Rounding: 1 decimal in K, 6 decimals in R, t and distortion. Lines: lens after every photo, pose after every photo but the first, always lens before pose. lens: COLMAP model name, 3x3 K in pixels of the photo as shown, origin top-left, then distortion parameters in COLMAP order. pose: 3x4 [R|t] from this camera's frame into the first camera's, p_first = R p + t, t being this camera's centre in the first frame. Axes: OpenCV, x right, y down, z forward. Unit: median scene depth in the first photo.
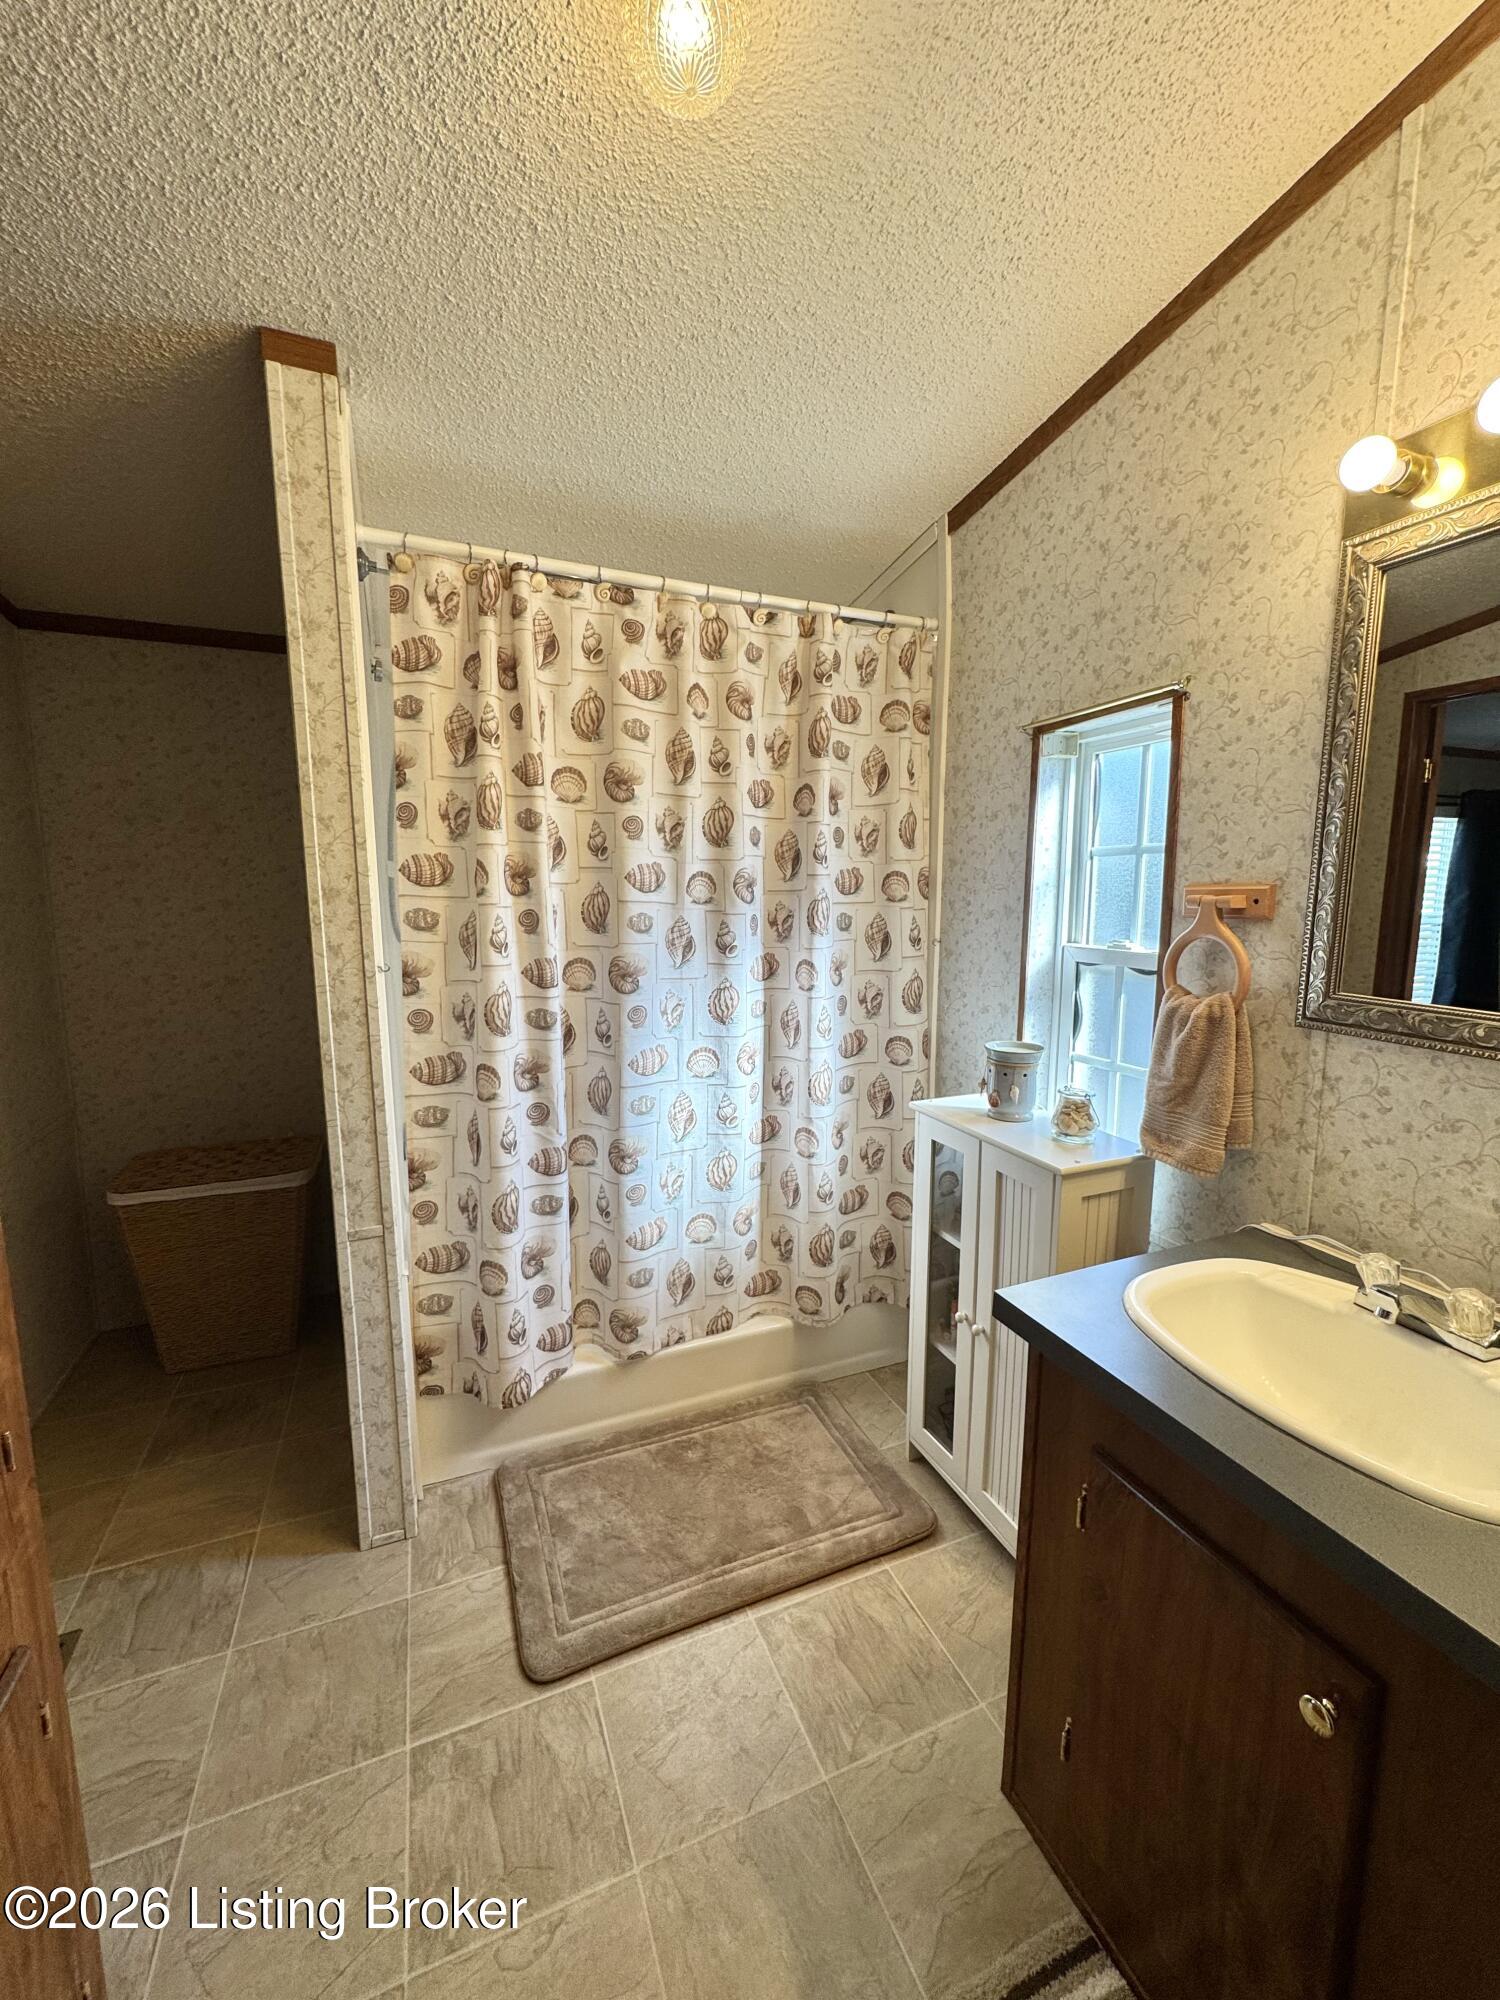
lens RADIAL K [[796.7, 0, 749.2], [0, 796.7, 993.8], [0, 0, 1]] dist [-0.004922, 0.000364]
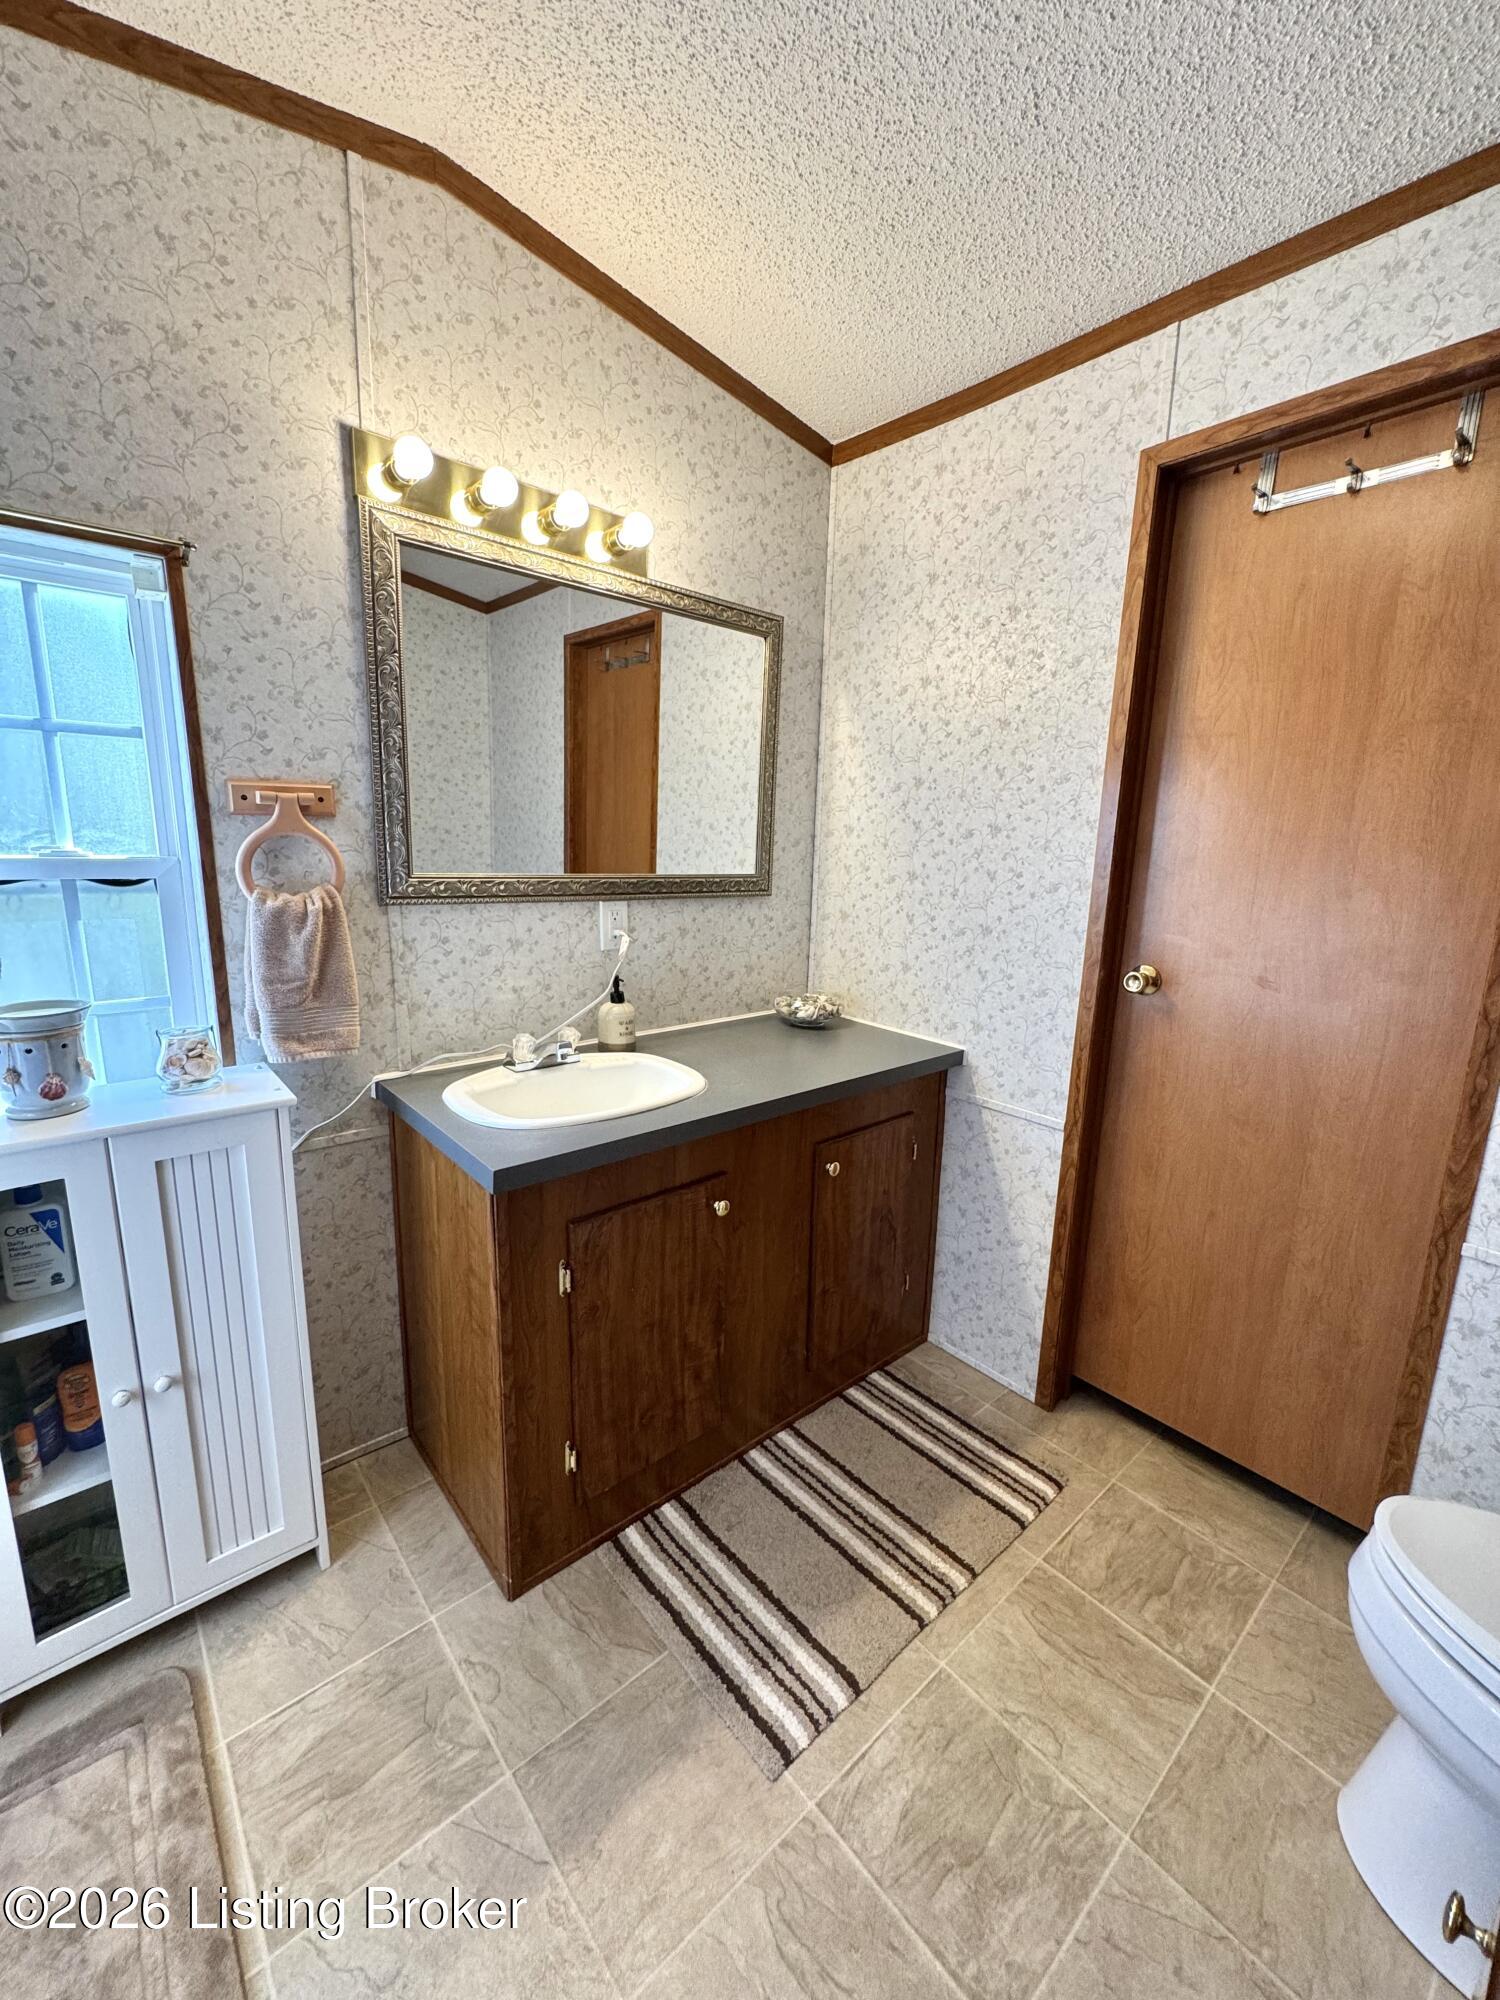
lens RADIAL K [[780.0, 0, 760.0], [0, 780.0, 997.3], [0, 0, 1]] dist [-0.001738, -0.000078]
pose [[-0.316712, -0.194059, 0.928458, -0.614441], [0.103145, 0.965997, 0.237089, -0.045330], [-0.942897, 0.170855, -0.285927, 0.789519]]
